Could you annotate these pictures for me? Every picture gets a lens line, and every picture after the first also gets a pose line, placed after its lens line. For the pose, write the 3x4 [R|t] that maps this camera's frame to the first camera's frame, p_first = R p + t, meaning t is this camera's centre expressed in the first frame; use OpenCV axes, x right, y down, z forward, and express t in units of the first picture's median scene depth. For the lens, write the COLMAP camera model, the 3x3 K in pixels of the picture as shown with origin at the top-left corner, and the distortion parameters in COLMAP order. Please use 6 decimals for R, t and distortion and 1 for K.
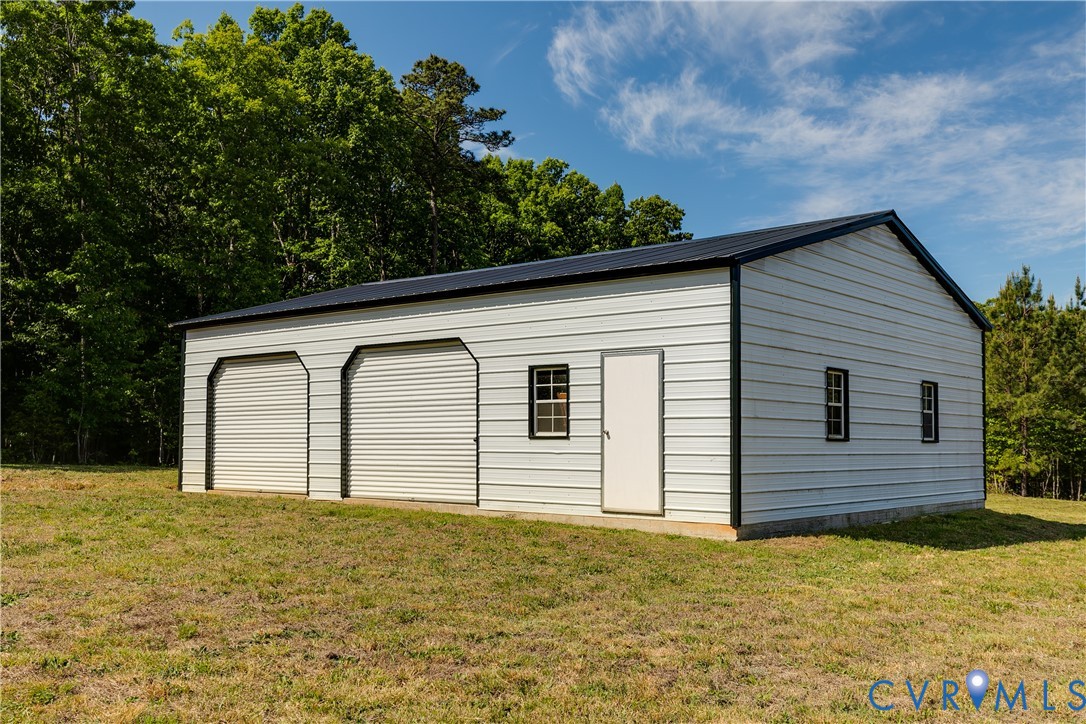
lens RADIAL K [[1046.9, 0, 542.2], [0, 1046.9, 368.7], [0, 0, 1]] dist [0.009434, 0.000000]
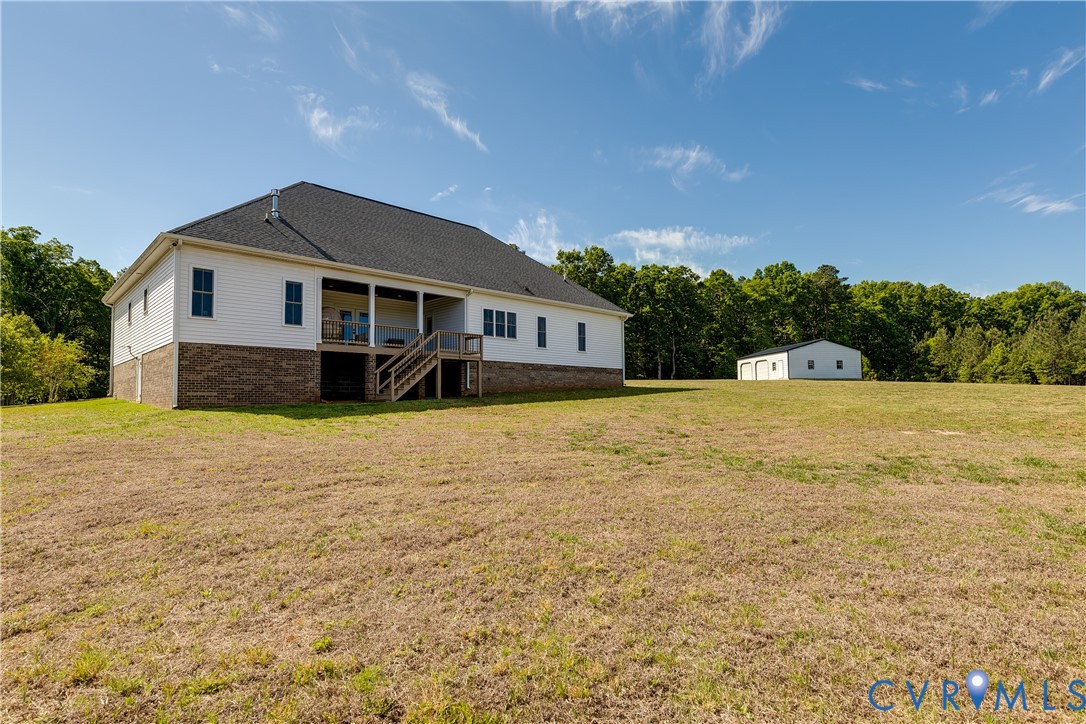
lens RADIAL K [[554.1, 0, 543.8], [0, 554.1, 373.8], [0, 0, 1]] dist [0.001245, -0.000648]
pose [[0.738264, -0.048153, -0.672790, 0.514691], [0.060169, 0.998174, -0.005417, 0.000599], [0.671822, -0.036482, 0.739813, -1.137921]]
